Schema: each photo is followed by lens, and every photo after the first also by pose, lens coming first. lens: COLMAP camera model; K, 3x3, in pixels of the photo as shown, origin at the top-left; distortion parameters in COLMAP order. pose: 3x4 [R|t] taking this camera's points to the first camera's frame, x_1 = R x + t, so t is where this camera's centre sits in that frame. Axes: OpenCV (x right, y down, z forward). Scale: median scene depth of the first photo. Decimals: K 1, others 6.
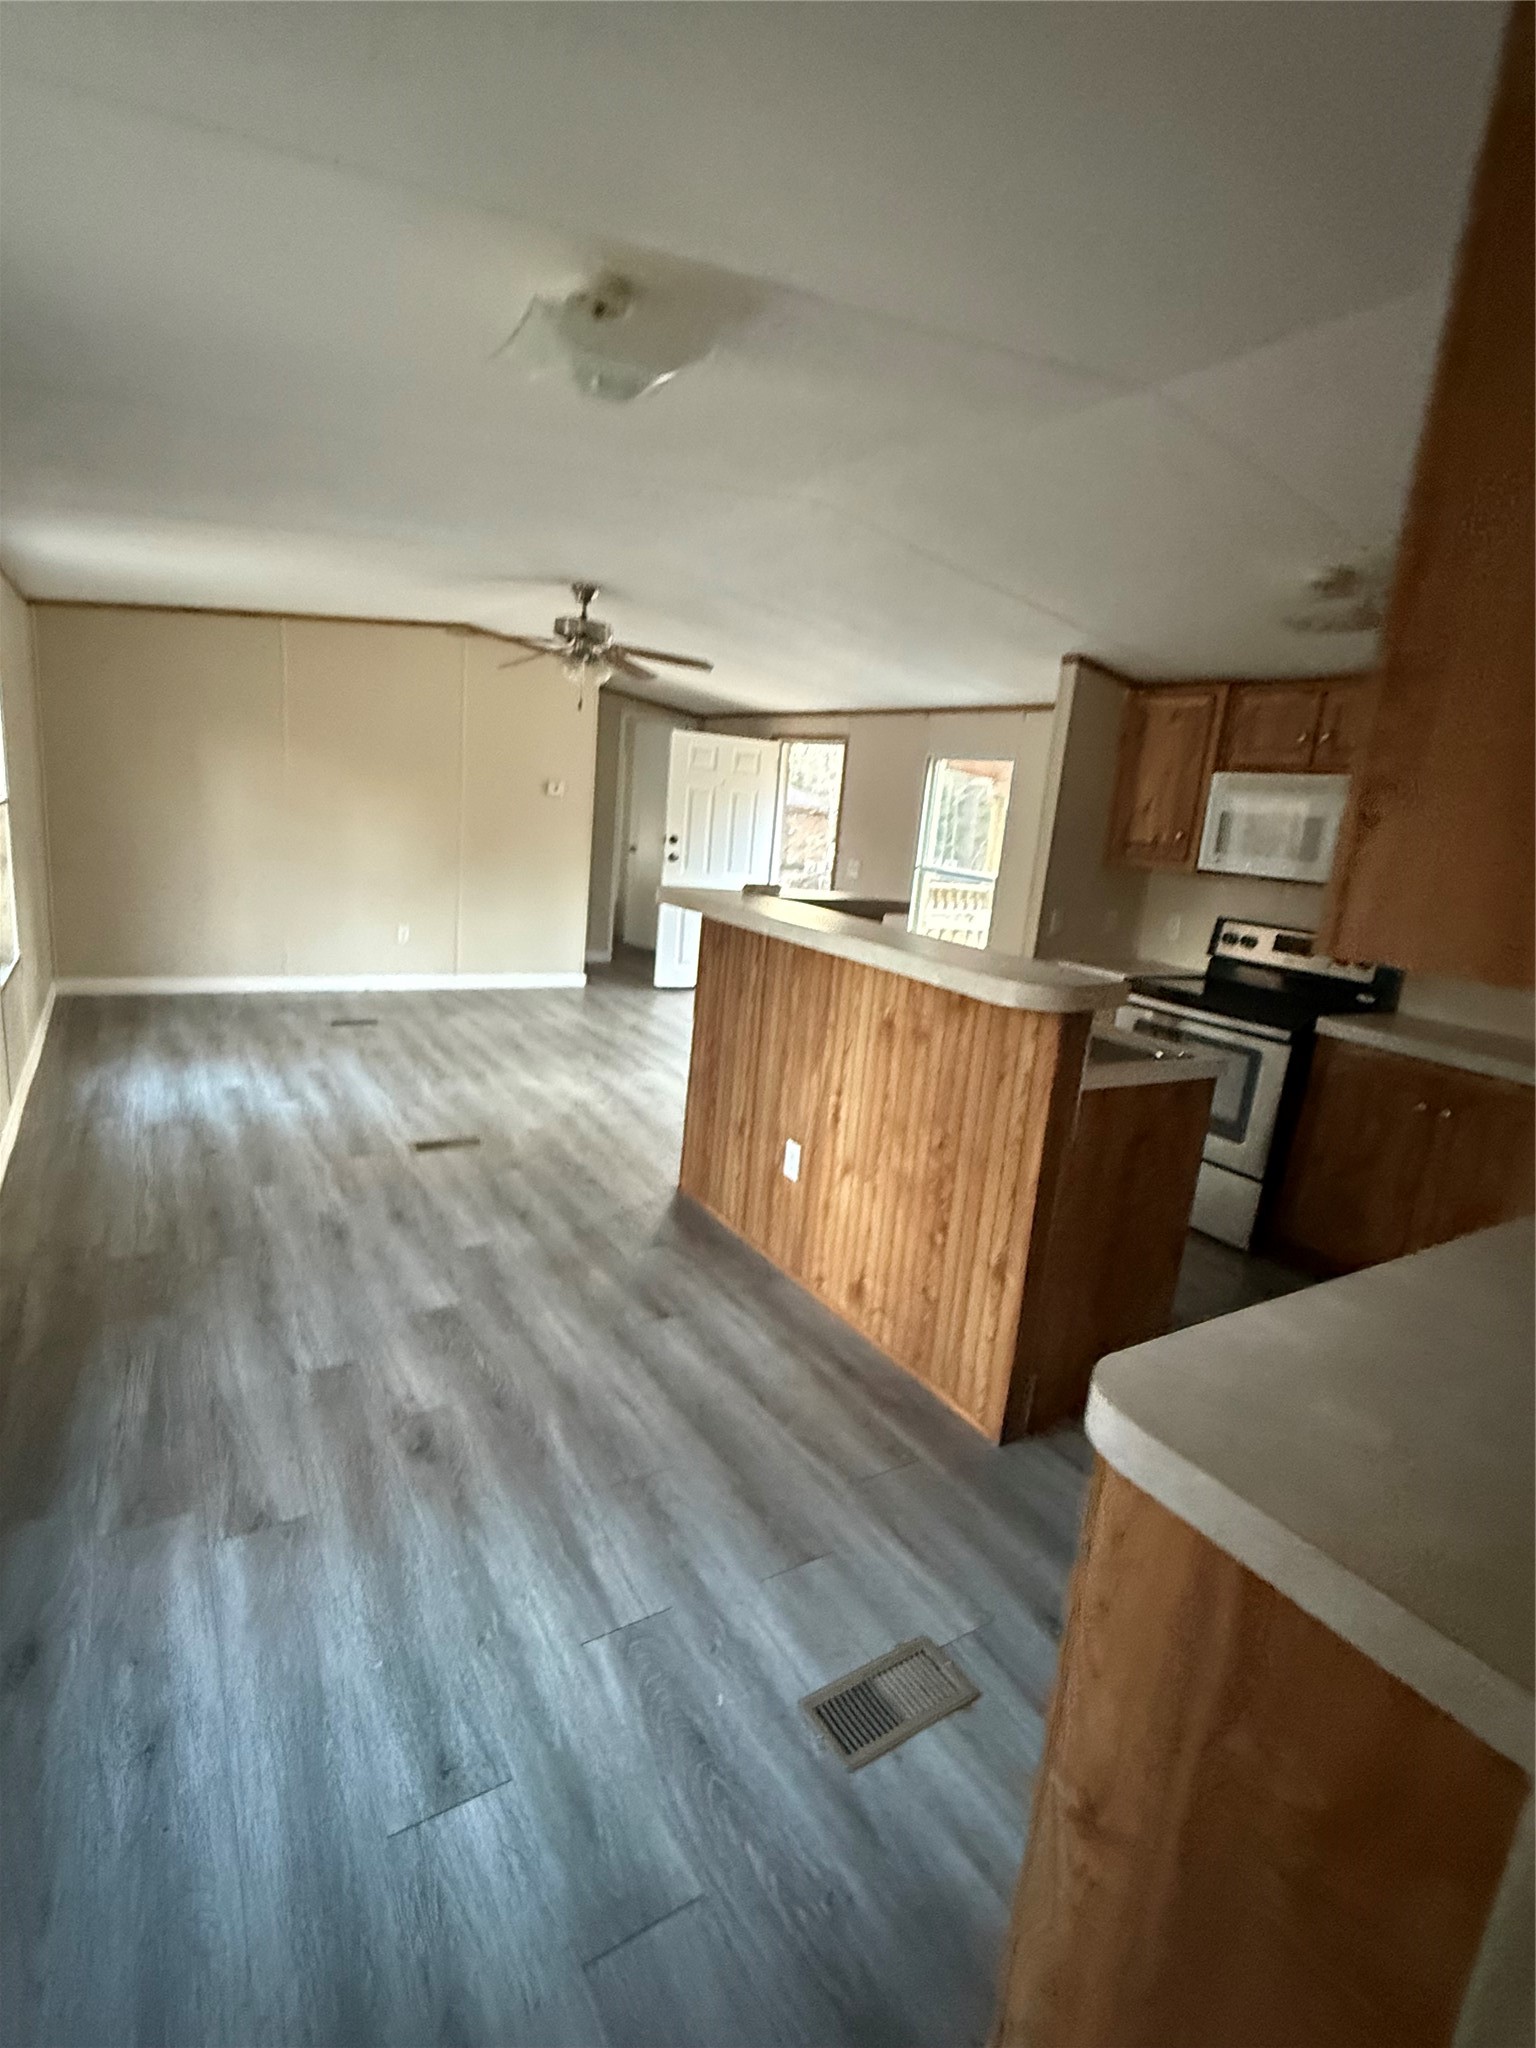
lens RADIAL K [[984.8, 0, 777.2], [0, 984.8, 1033.1], [0, 0, 1]] dist [0.000524, 0.000646]
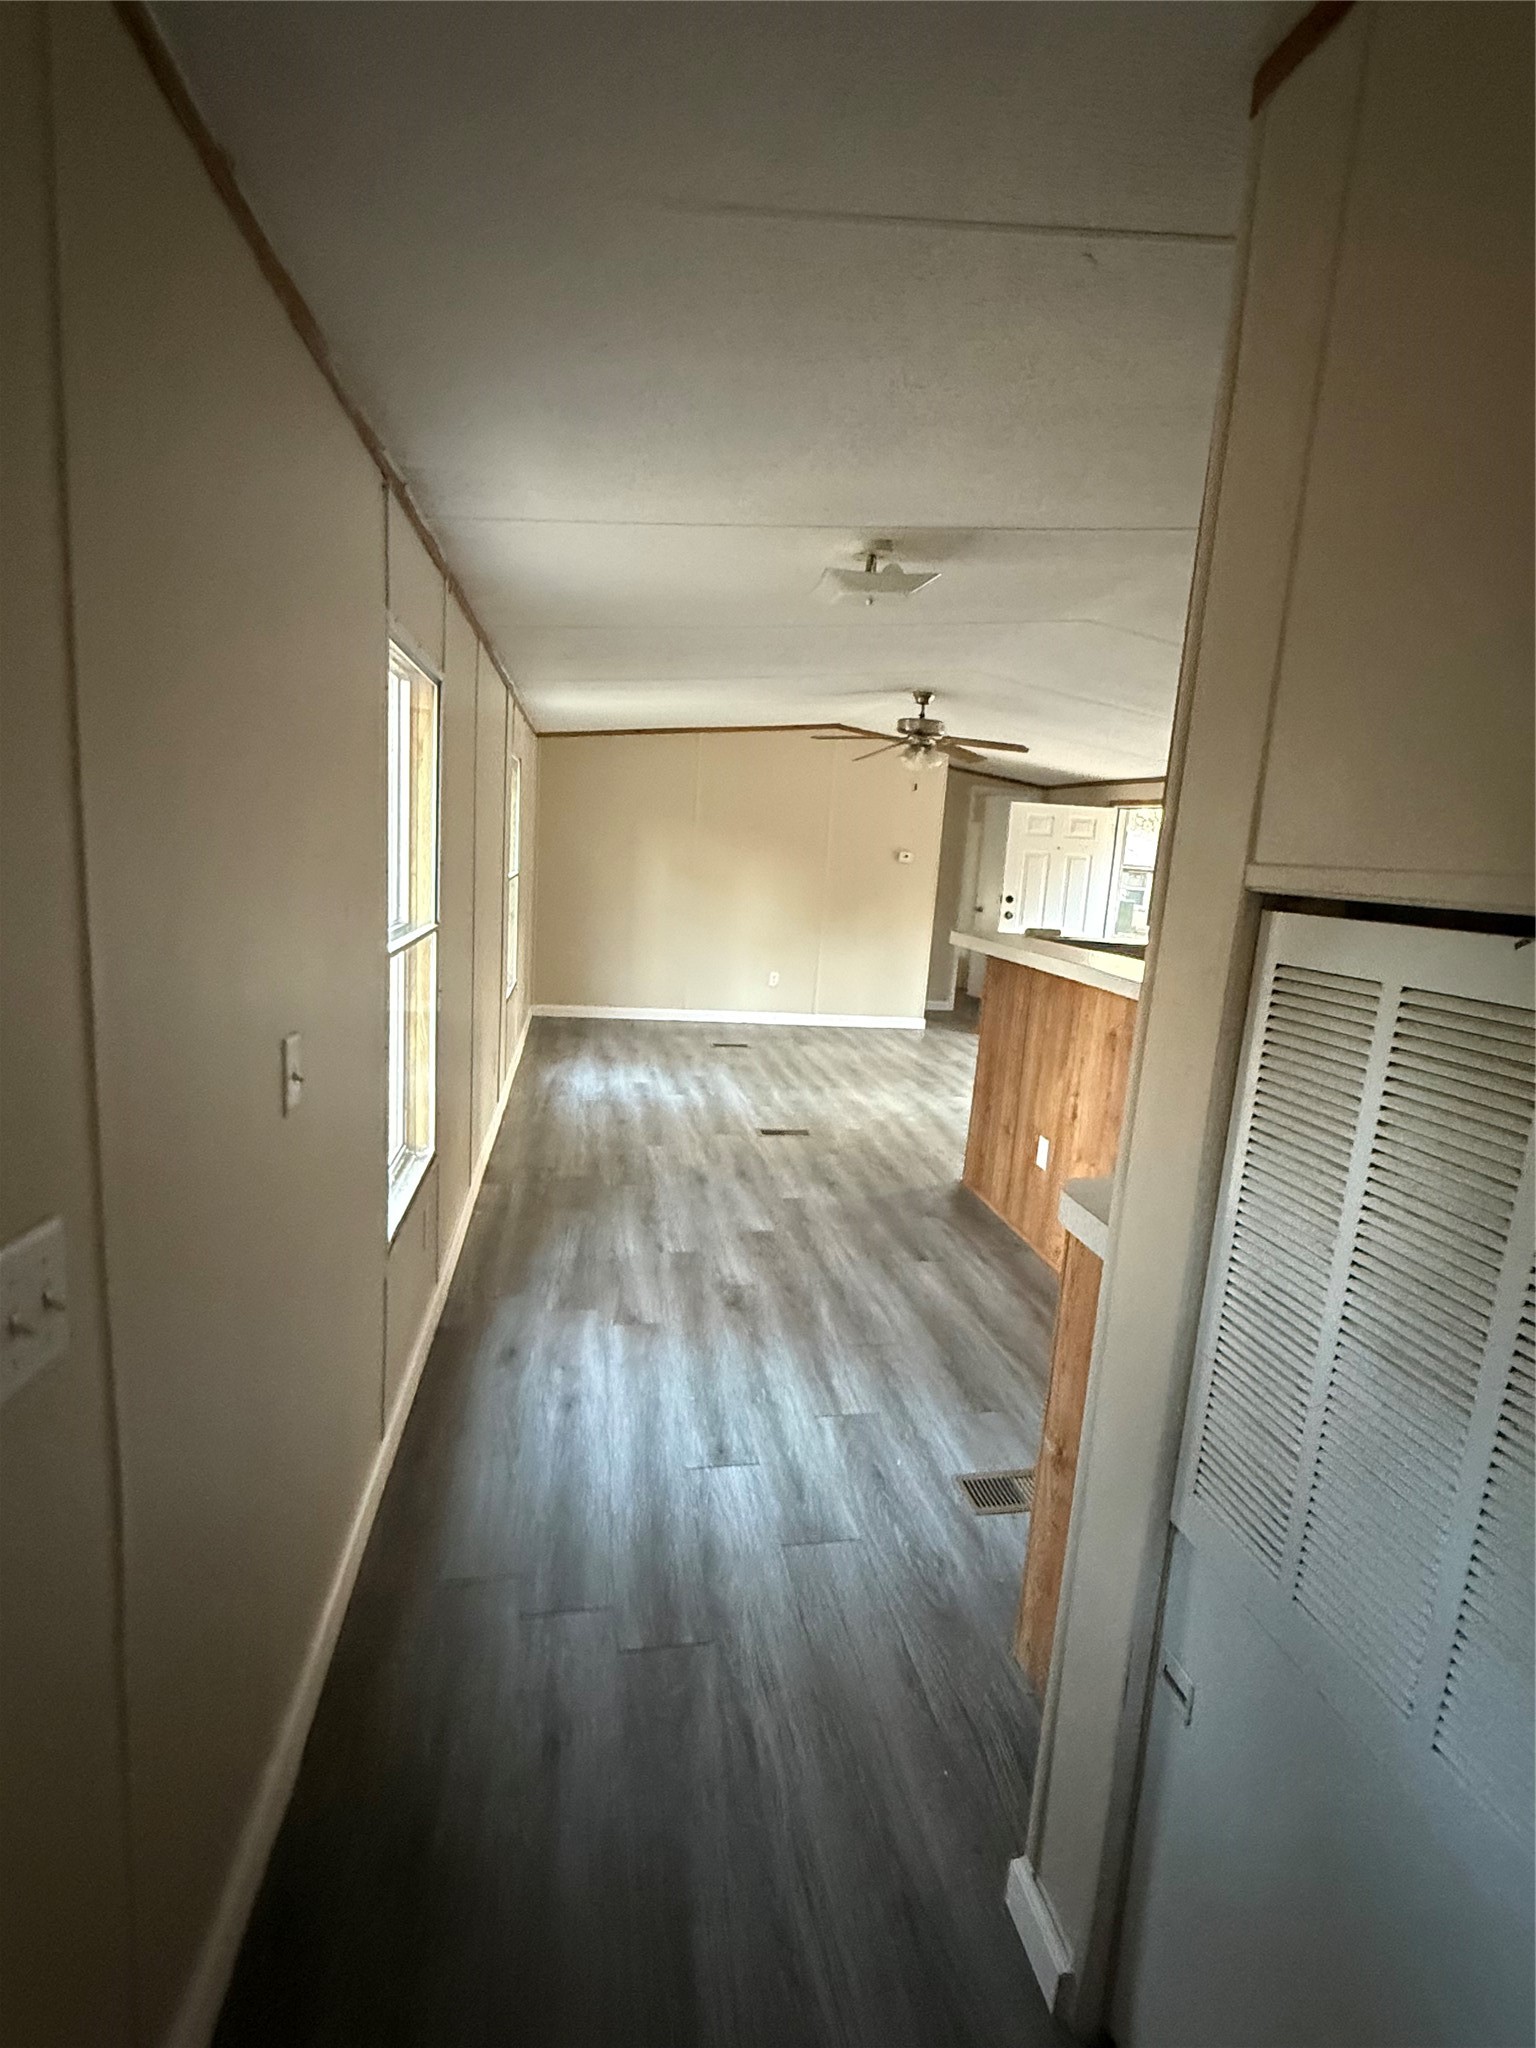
lens RADIAL K [[984.8, 0, 776.2], [0, 984.8, 1029.9], [0, 0, 1]] dist [0.000524, 0.000646]
pose [[0.928922, 0.037890, -0.368331, 0.165093], [-0.063653, 0.996283, -0.058045, 0.075912], [0.364762, 0.077365, 0.927881, -0.273292]]
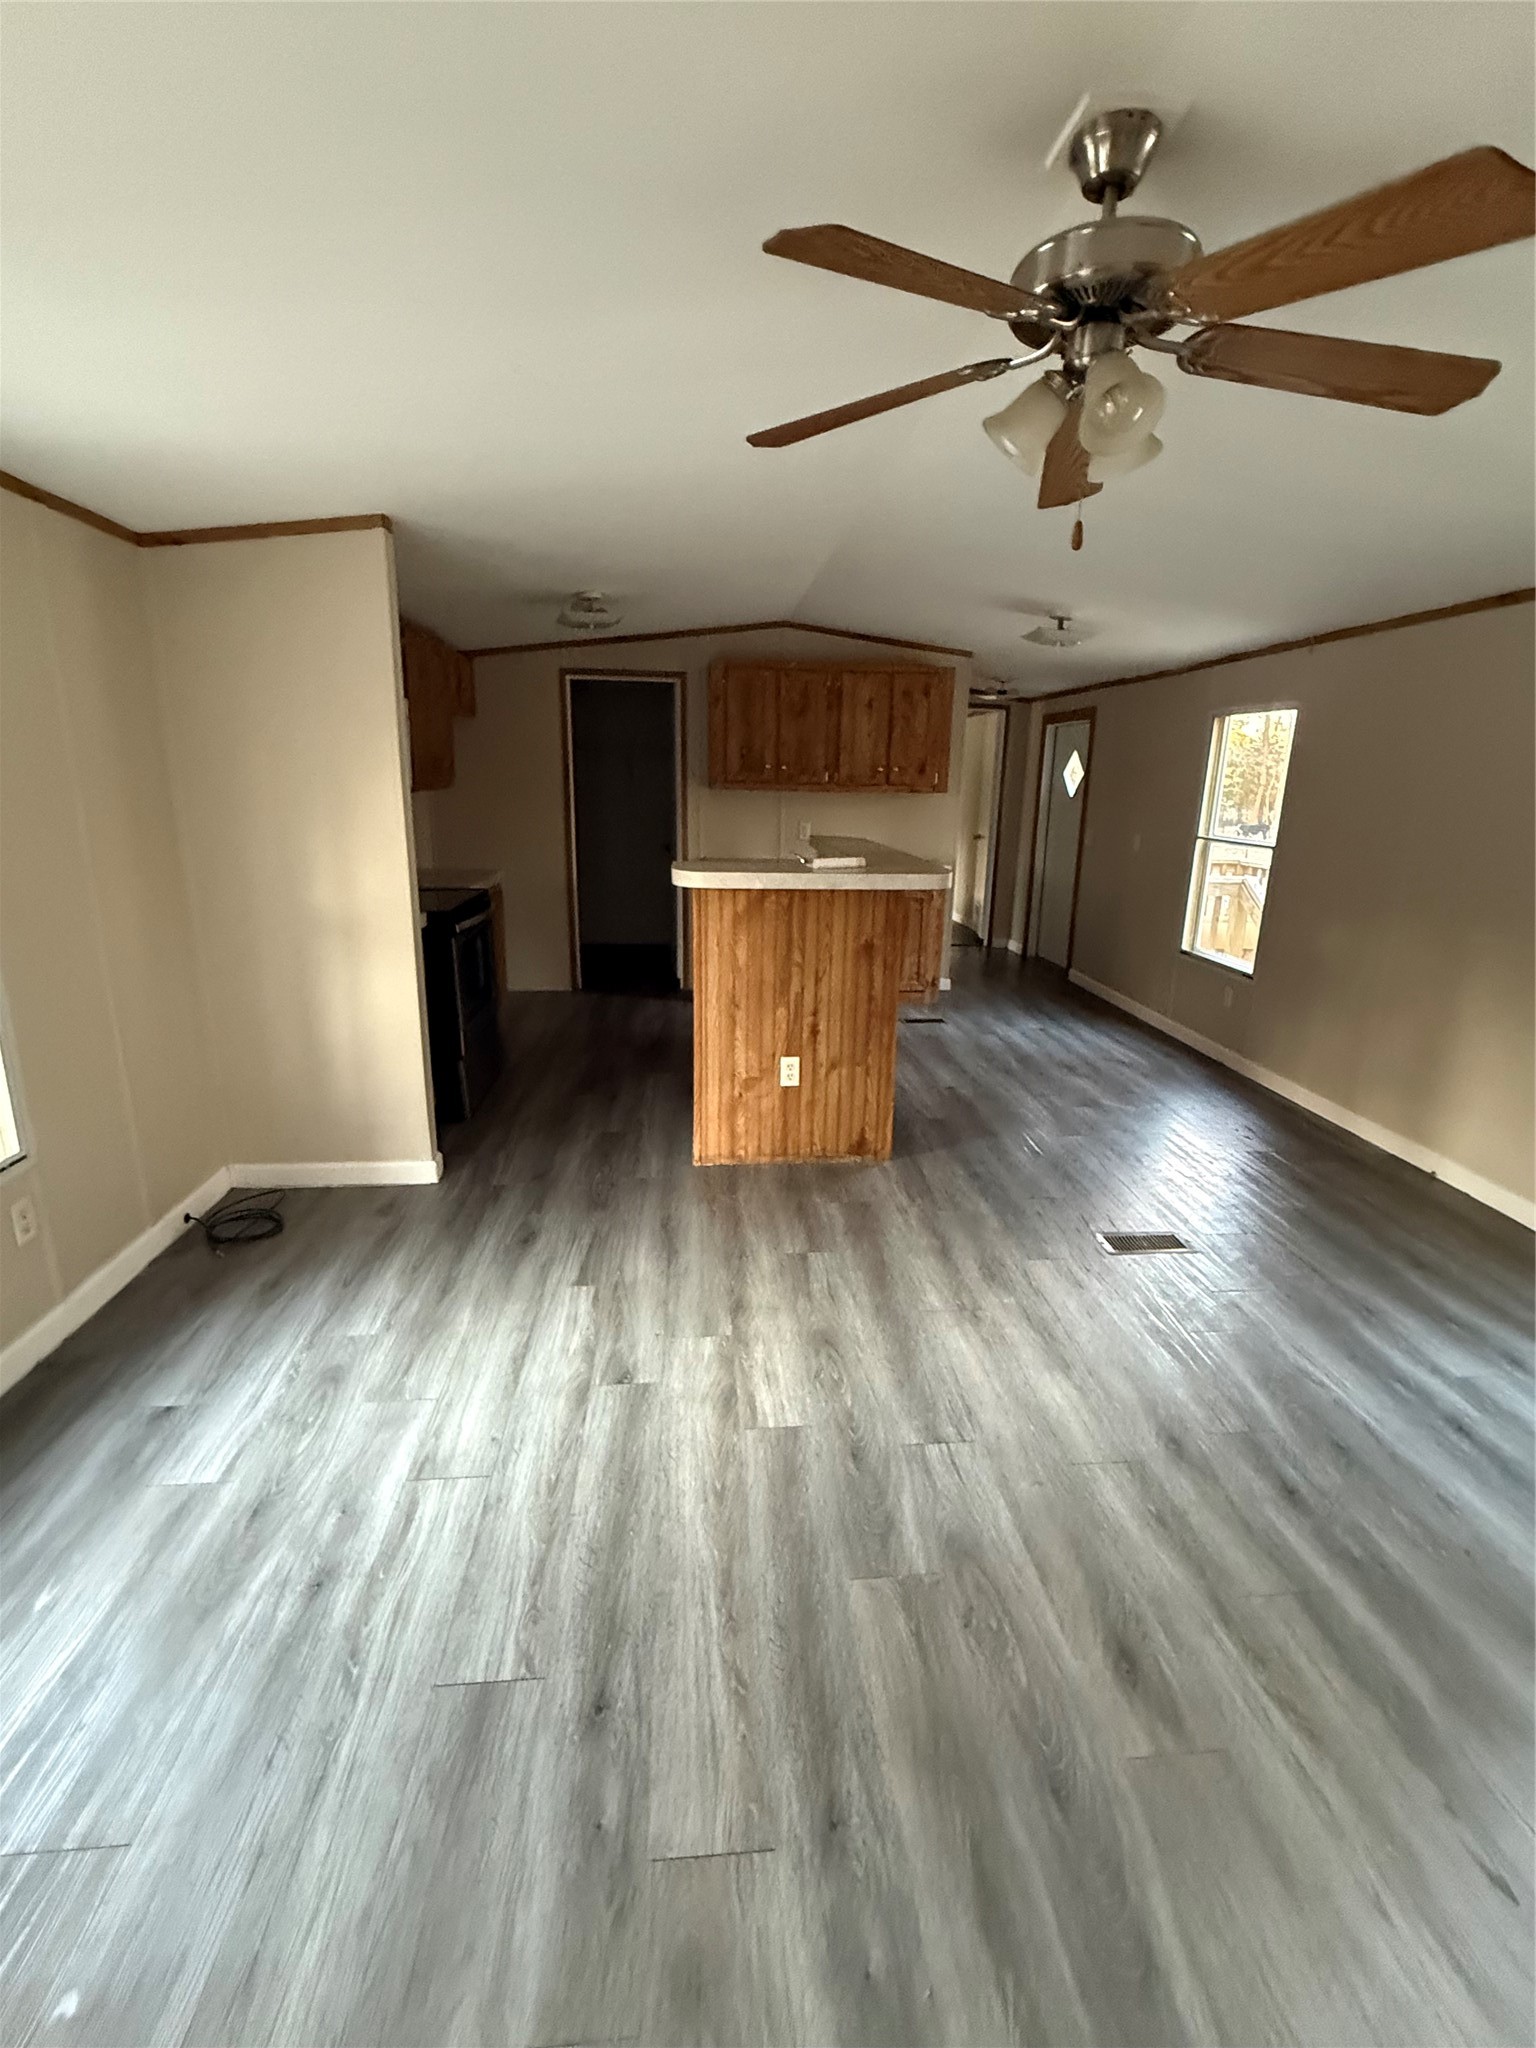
lens RADIAL K [[899.9, 0, 763.0], [0, 899.9, 1025.2], [0, 0, 1]] dist [-0.007024, 0.001498]
pose [[-0.878133, -0.232101, 0.418344, -0.453290], [0.002535, 0.872164, 0.489206, -0.562260], [-0.478410, 0.430648, -0.765288, 2.272481]]
